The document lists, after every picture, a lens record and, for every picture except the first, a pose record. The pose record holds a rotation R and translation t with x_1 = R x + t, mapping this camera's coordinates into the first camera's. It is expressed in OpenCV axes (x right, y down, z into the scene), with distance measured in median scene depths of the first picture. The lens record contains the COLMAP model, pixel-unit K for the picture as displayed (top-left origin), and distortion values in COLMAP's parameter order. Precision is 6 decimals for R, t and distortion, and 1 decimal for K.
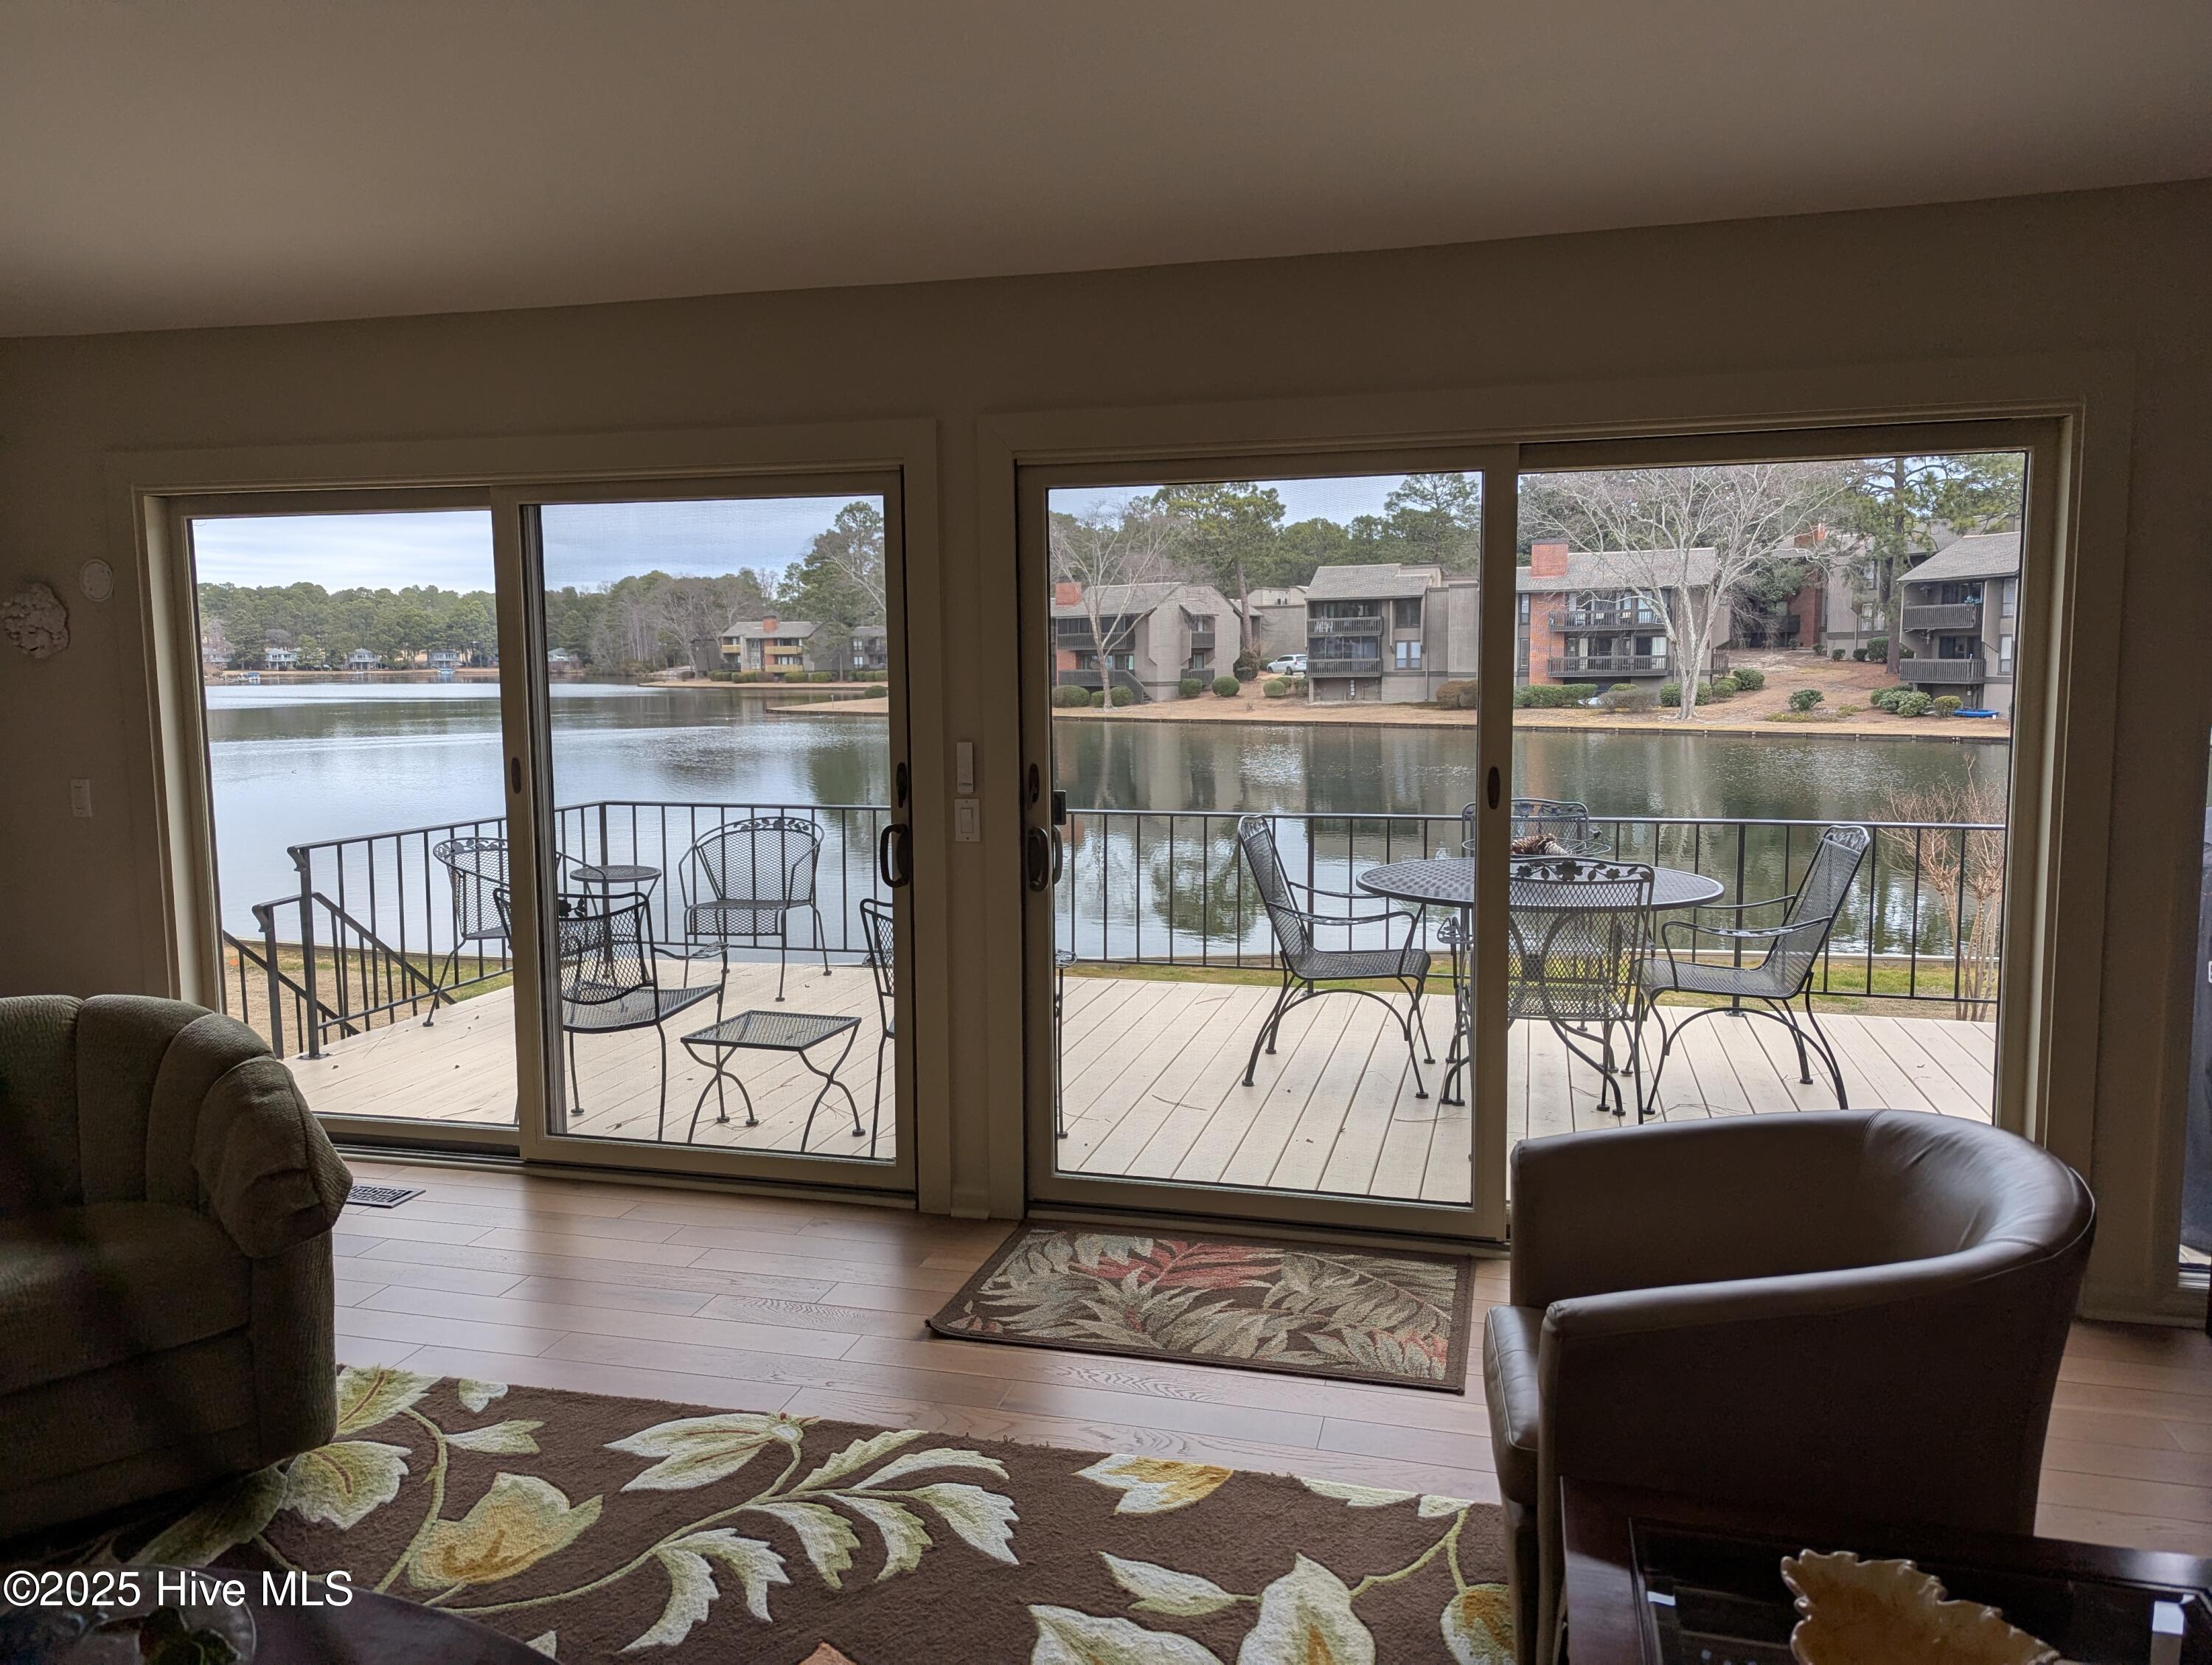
lens RADIAL K [[1553.4, 0, 1108.3], [0, 1553.4, 808.8], [0, 0, 1]] dist [0.081909, -0.095092]
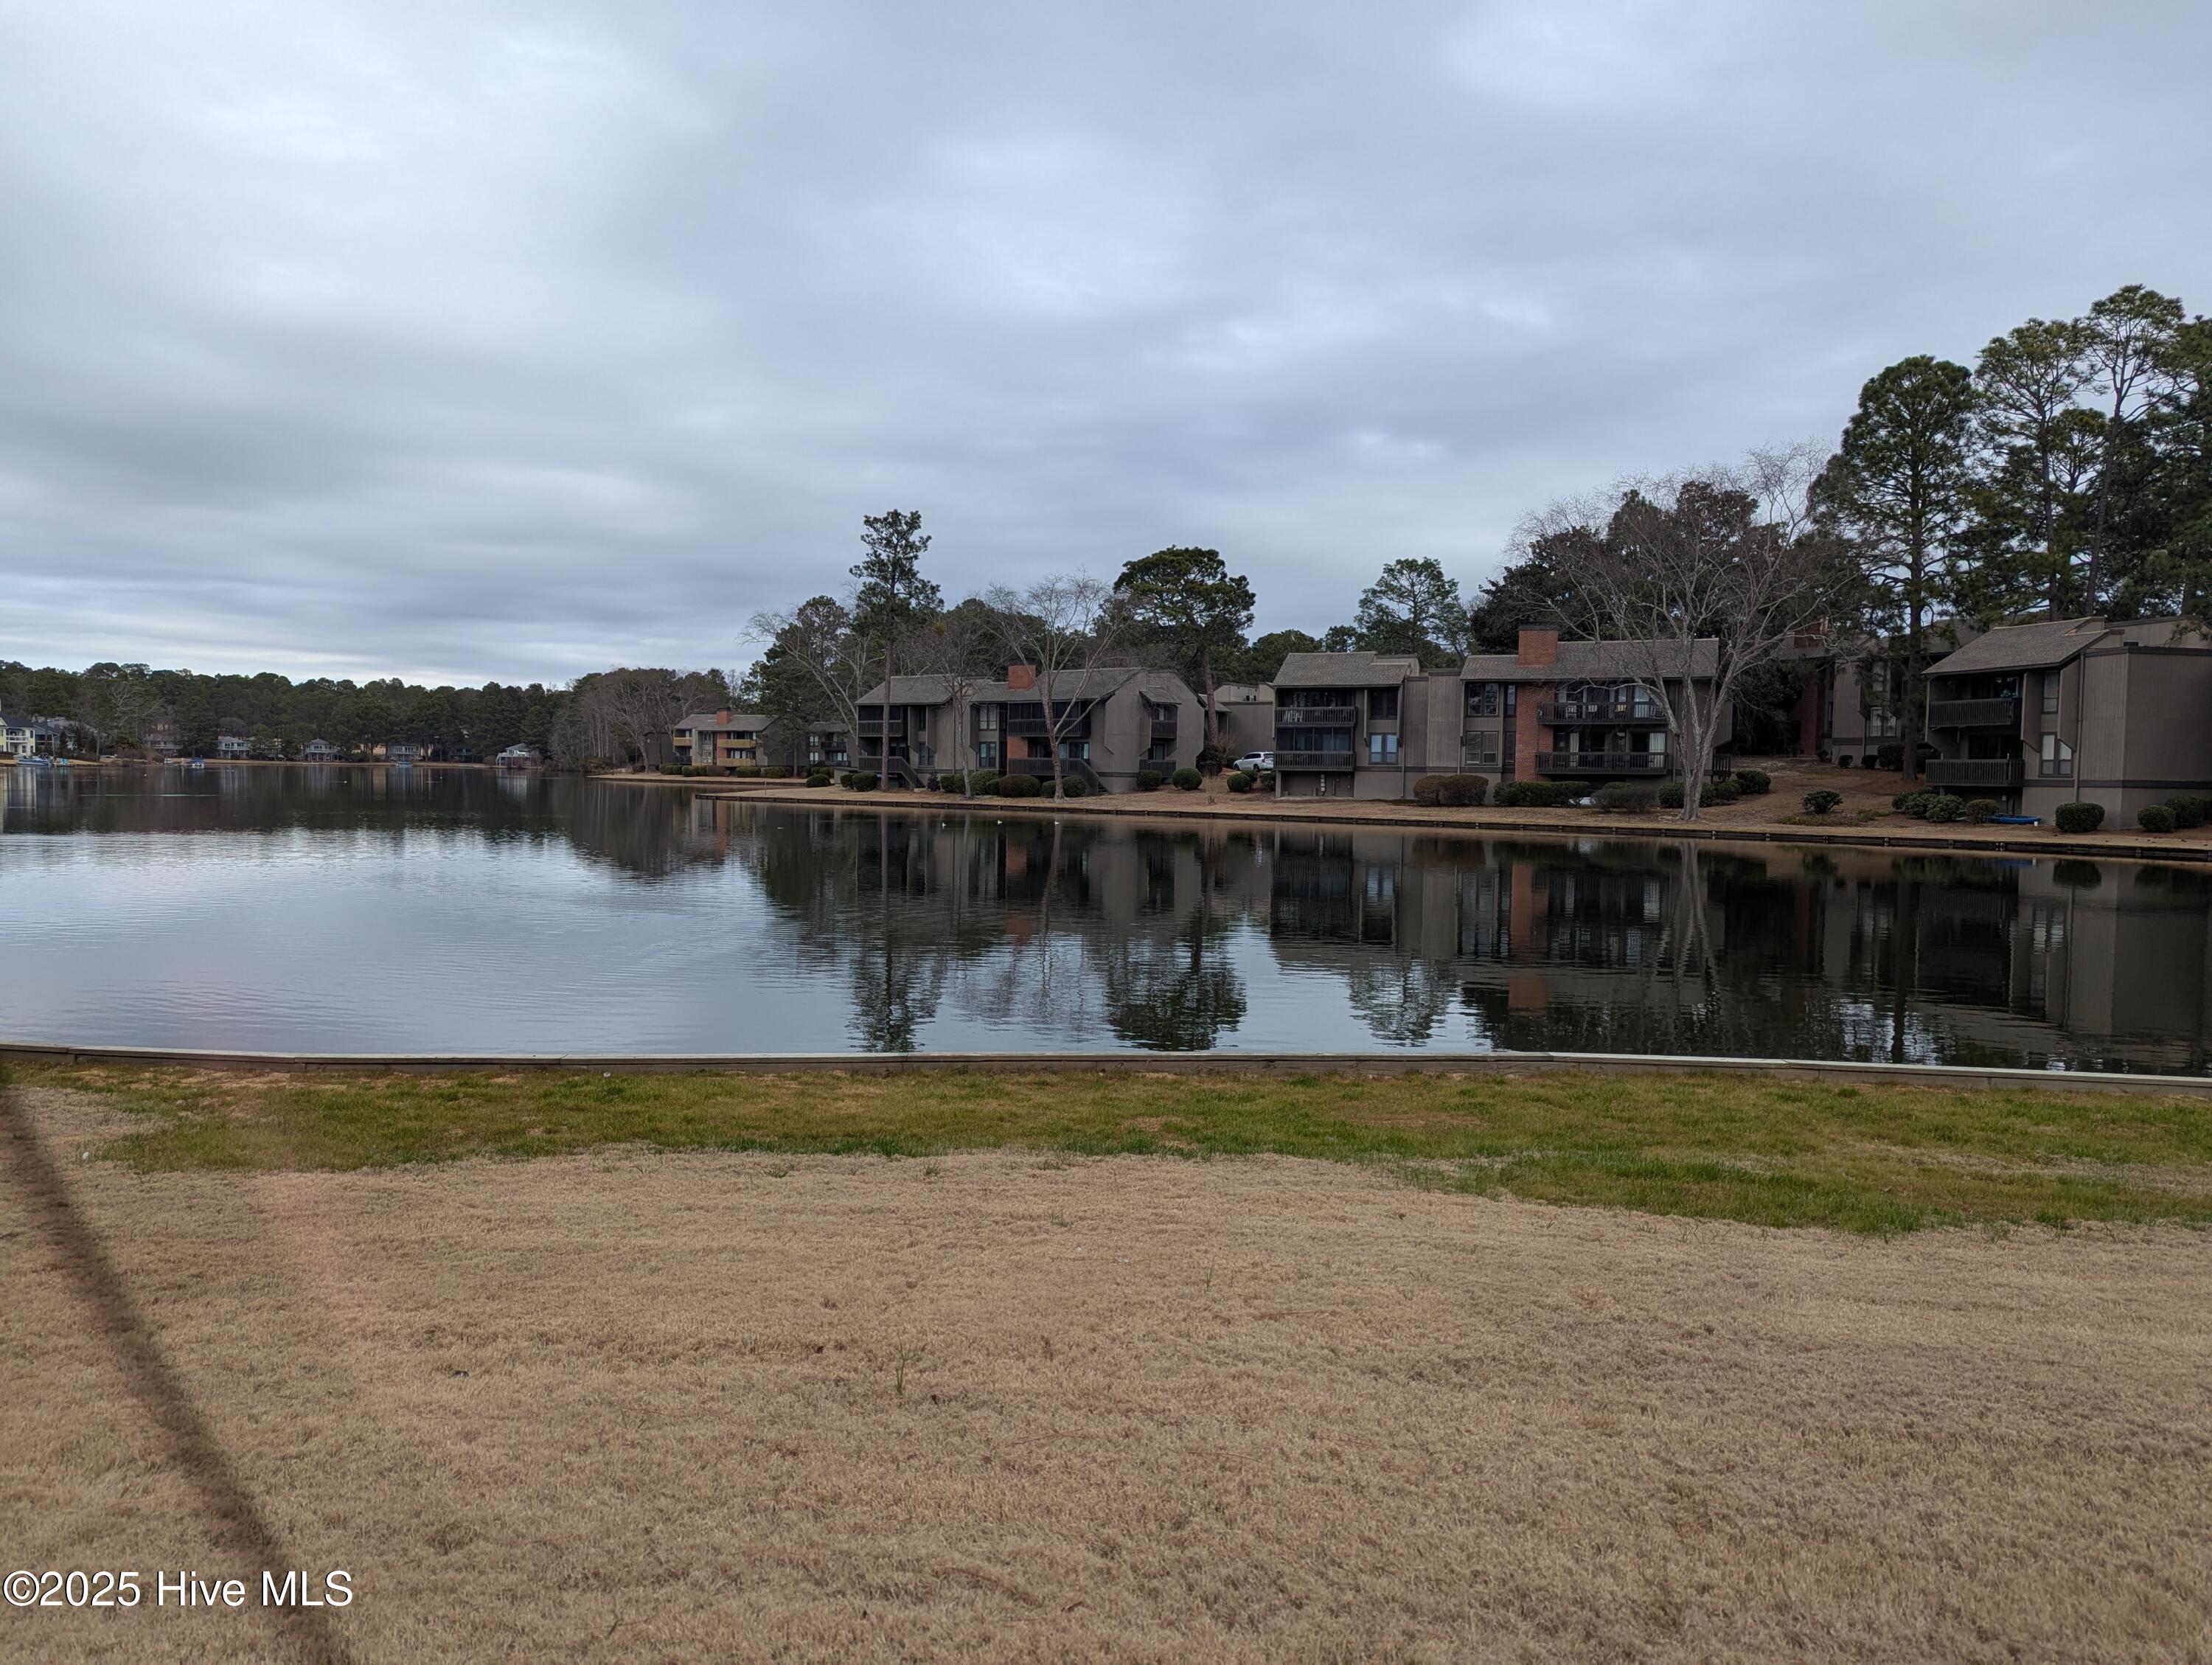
lens RADIAL K [[1535.5, 0, 1107.7], [0, 1535.5, 848.5], [0, 0, 1]] dist [0.085135, -0.083653]
pose [[0.999556, 0.025145, 0.015957, 0.017195], [-0.024326, 0.998473, -0.049588, 0.010811], [-0.017179, 0.049178, 0.998642, 0.101990]]
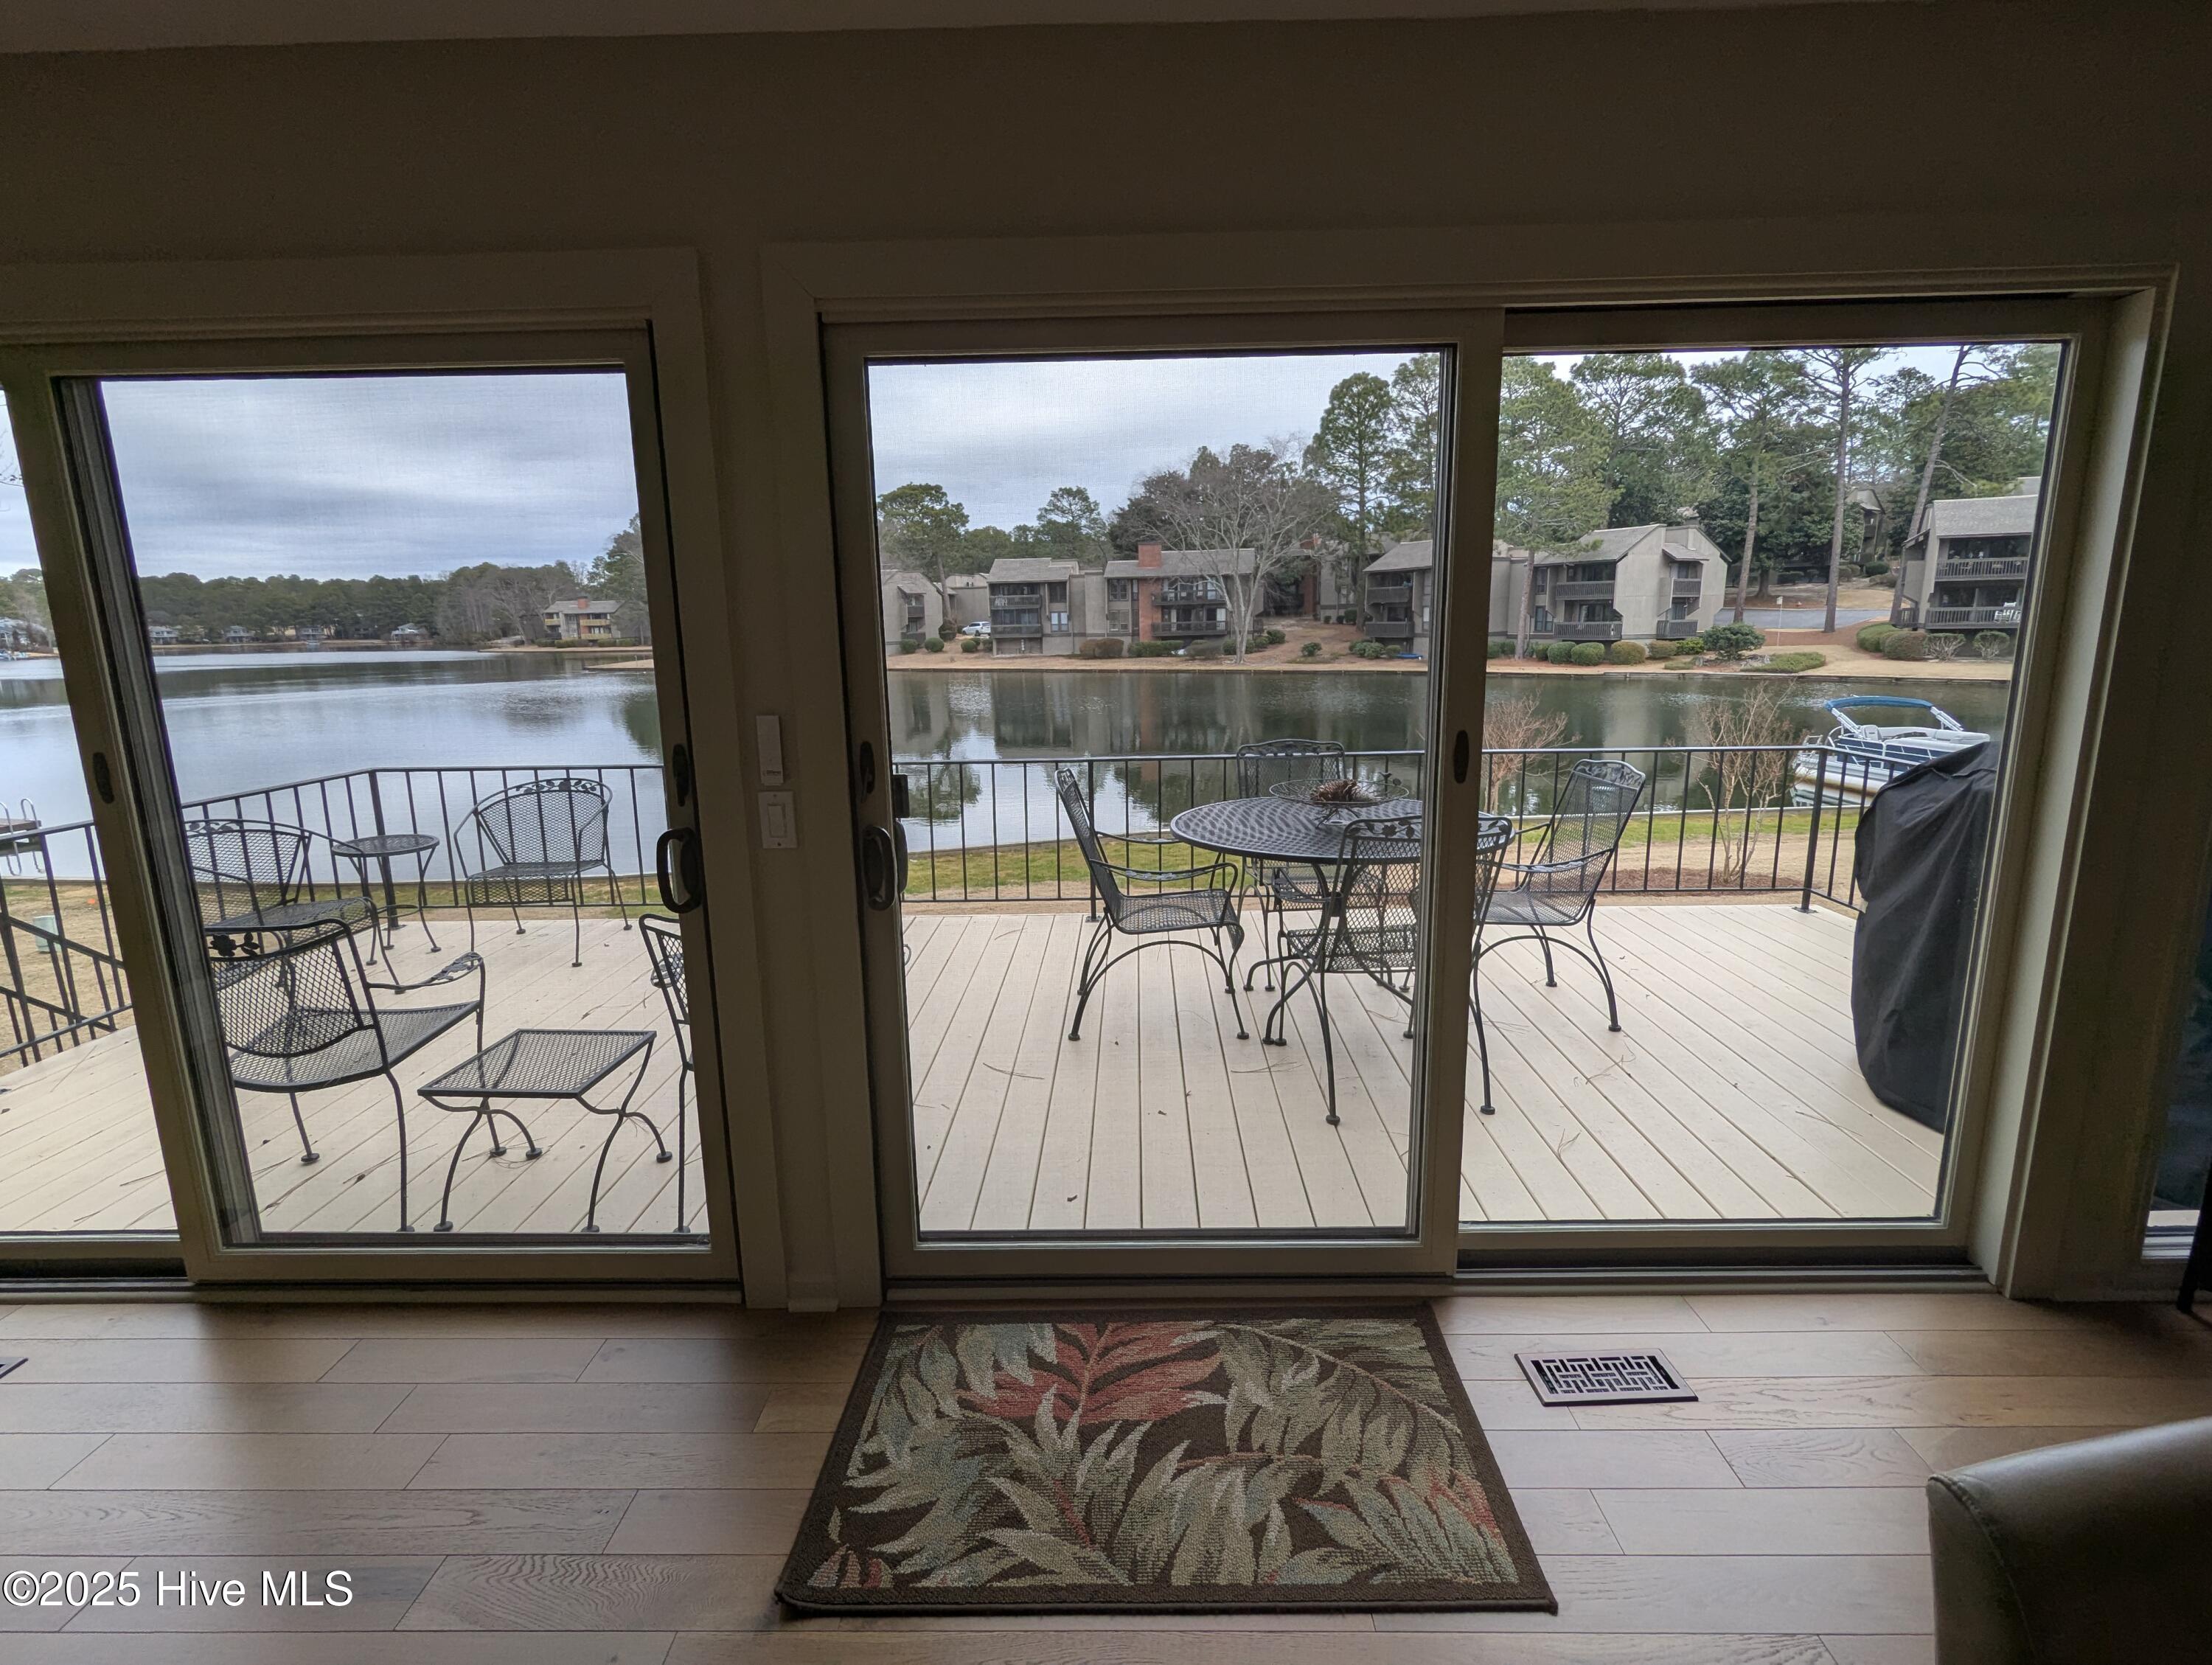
lens RADIAL K [[1053.9, 0, 1106.0], [0, 1053.9, 832.5], [0, 0, 1]] dist [0.001589, -0.000201]
pose [[0.971685, -0.055457, 0.229678, -0.002380], [0.032699, 0.994274, 0.101735, -0.001463], [-0.234004, -0.091344, 0.967935, 0.020655]]
